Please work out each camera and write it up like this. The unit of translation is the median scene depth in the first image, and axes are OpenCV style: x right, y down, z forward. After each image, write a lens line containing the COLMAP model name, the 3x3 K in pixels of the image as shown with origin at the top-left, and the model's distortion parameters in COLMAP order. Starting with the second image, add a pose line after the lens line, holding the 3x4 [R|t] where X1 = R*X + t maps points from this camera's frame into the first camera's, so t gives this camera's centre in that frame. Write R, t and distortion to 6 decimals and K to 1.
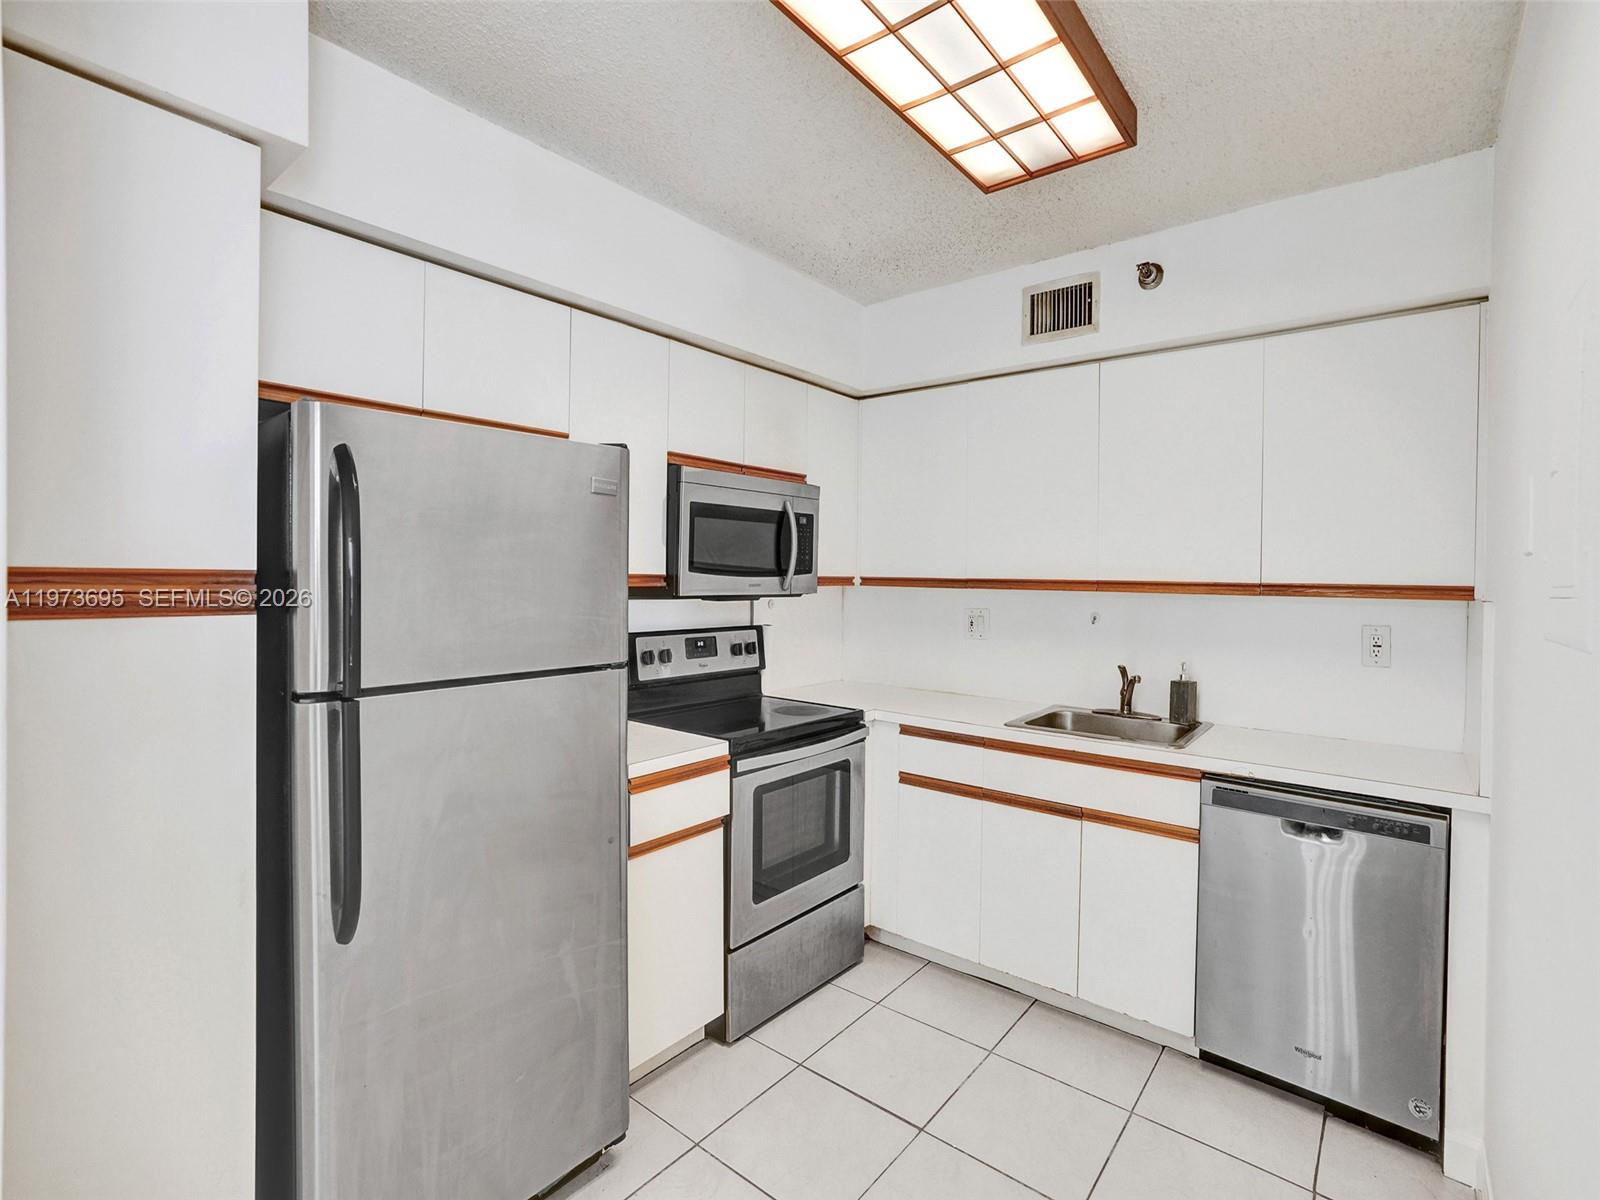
lens RADIAL K [[793.1, 0, 803.7], [0, 793.1, 604.7], [0, 0, 1]] dist [-0.055957, 0.036730]
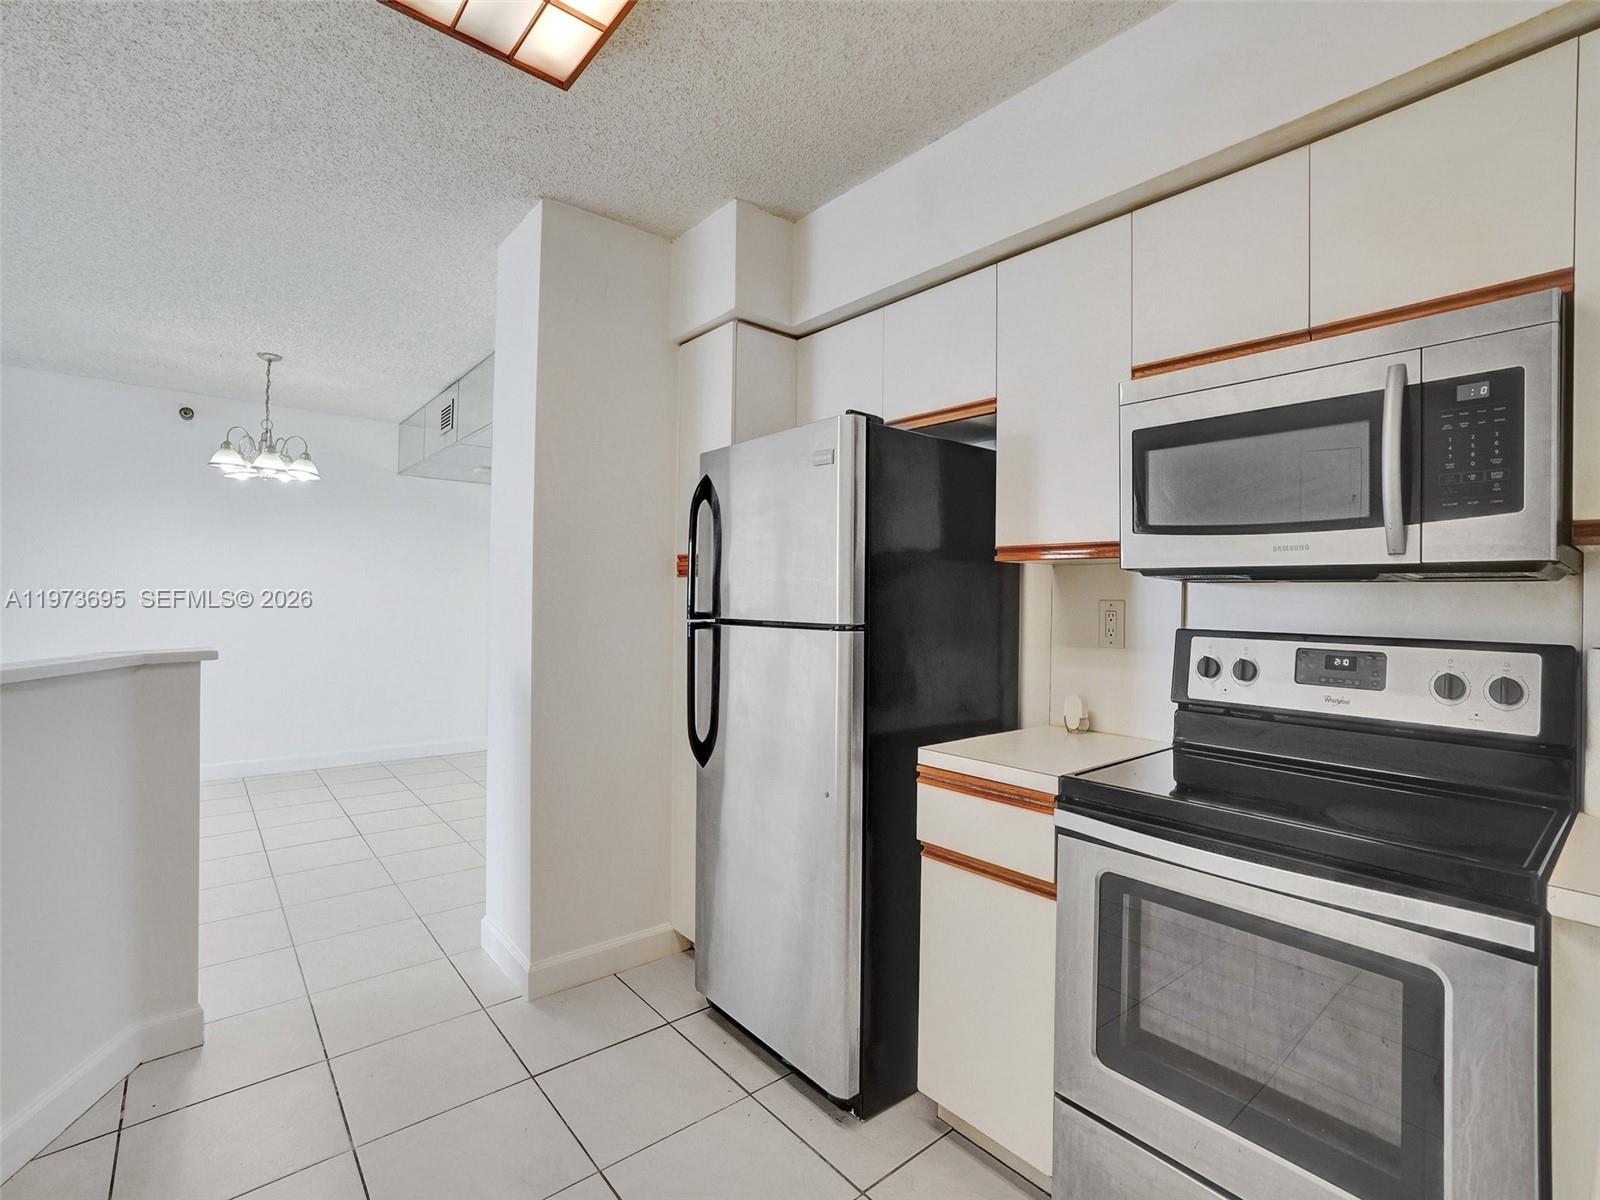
lens RADIAL K [[747.2, 0, 805.5], [0, 747.2, 596.2], [0, 0, 1]] dist [-0.069164, 0.029467]
pose [[-0.257738, -0.024363, -0.965908, 0.492217], [-0.057592, 0.998292, -0.009812, 0.031001], [0.964497, 0.053100, -0.258701, 0.803863]]
